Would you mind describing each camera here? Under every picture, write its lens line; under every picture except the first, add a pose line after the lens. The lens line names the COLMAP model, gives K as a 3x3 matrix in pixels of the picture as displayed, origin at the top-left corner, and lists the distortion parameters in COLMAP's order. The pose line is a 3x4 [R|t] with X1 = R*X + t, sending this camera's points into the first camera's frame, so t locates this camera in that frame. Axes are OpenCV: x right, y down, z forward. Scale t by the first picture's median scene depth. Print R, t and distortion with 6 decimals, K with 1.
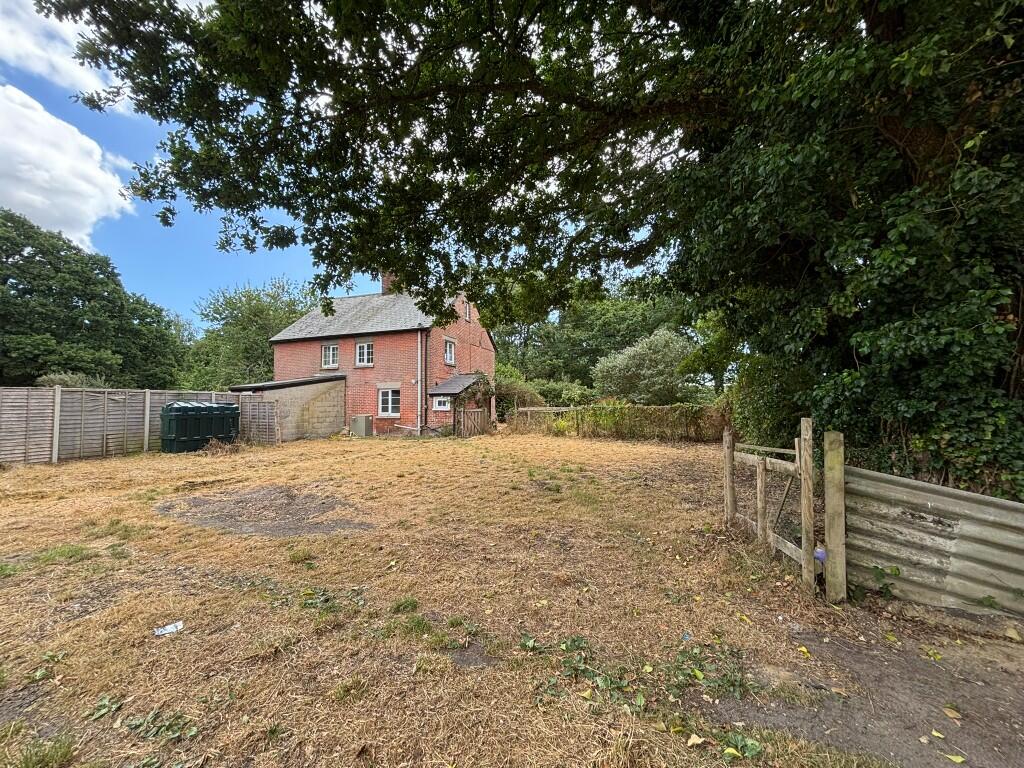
lens RADIAL K [[414.1, 0, 516.1], [0, 414.1, 386.4], [0, 0, 1]] dist [0.001268, 0.000855]
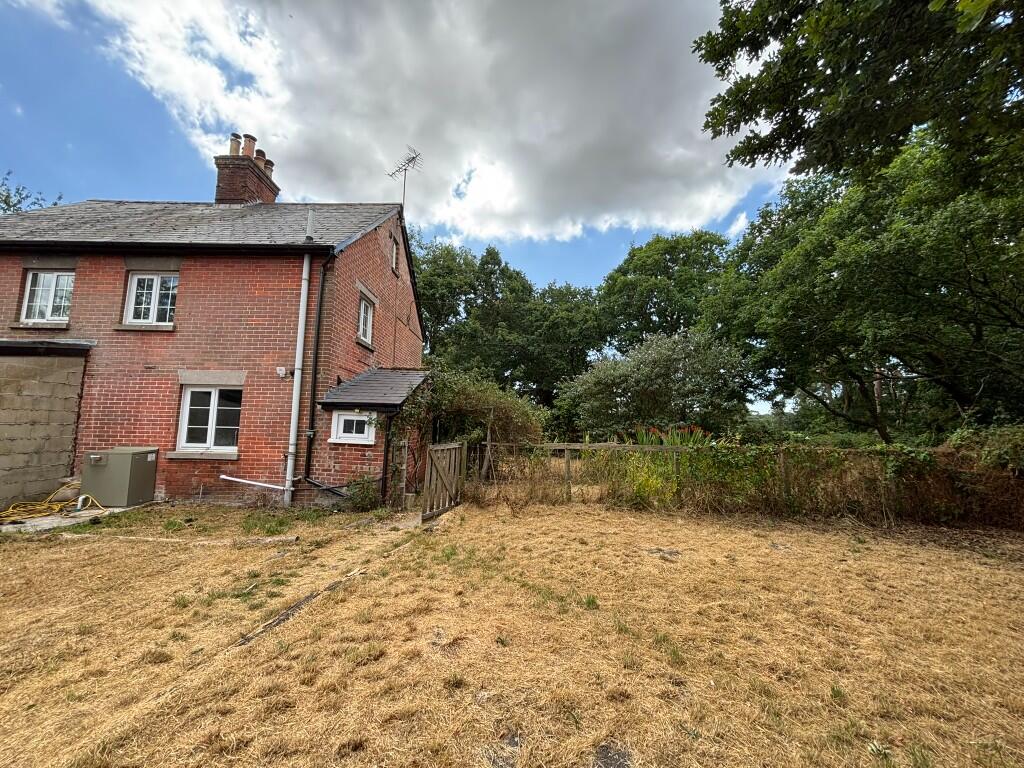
lens RADIAL K [[414.1, 0, 505.5], [0, 414.1, 379.2], [0, 0, 1]] dist [0.001268, 0.000855]
pose [[0.952338, 0.065214, 0.297992, -0.155468], [-0.048307, 0.996795, -0.063760, 0.011487], [-0.301195, 0.046326, 0.952436, 0.528157]]
